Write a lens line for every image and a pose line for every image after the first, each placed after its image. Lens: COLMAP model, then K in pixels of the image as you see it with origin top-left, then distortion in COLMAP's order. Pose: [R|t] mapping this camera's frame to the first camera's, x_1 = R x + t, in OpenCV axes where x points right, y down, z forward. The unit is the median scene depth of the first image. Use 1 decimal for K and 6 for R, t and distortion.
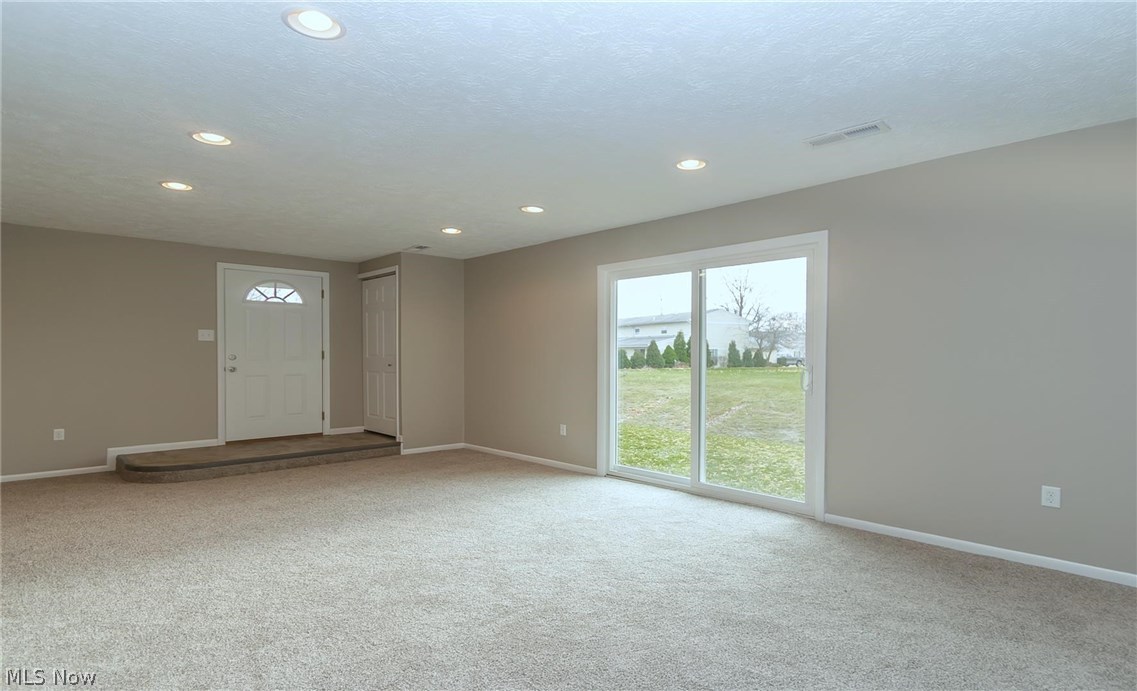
lens RADIAL K [[589.5, 0, 578.7], [0, 589.5, 347.5], [0, 0, 1]] dist [0.004855, 0.000466]
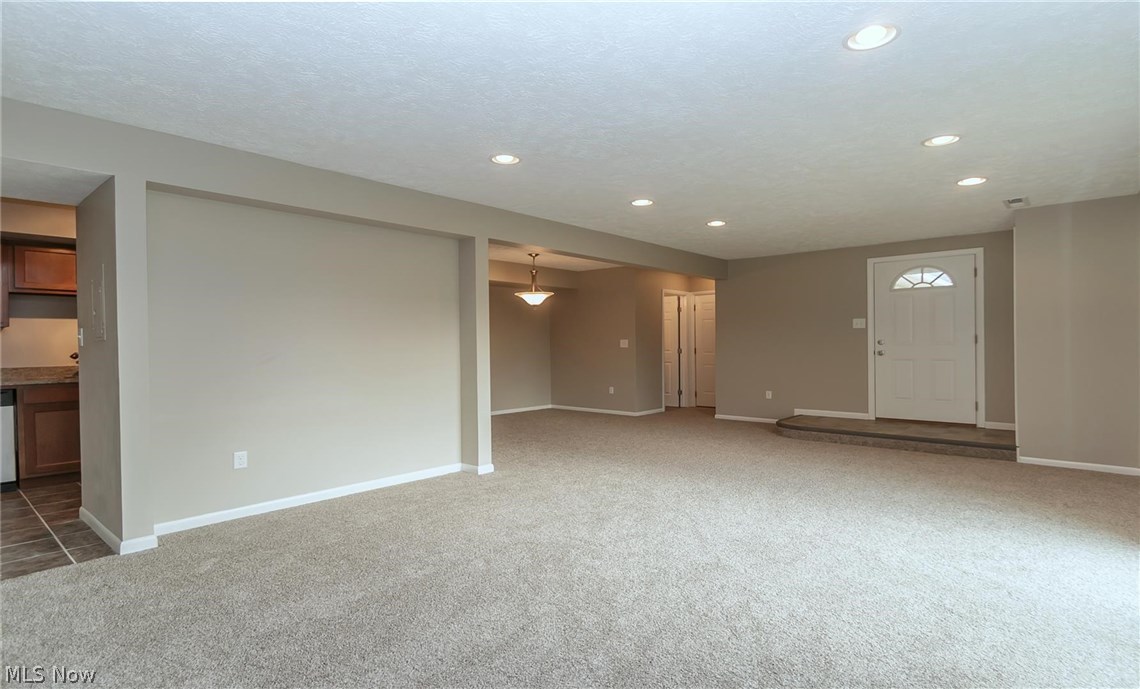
lens RADIAL K [[591.1, 0, 580.5], [0, 591.1, 346.5], [0, 0, 1]] dist [0.004855, 0.000466]
pose [[0.085348, 0.008077, -0.996318, 0.464911], [0.023472, 0.999673, 0.010115, 0.000387], [0.996075, -0.024248, 0.085131, 0.340423]]
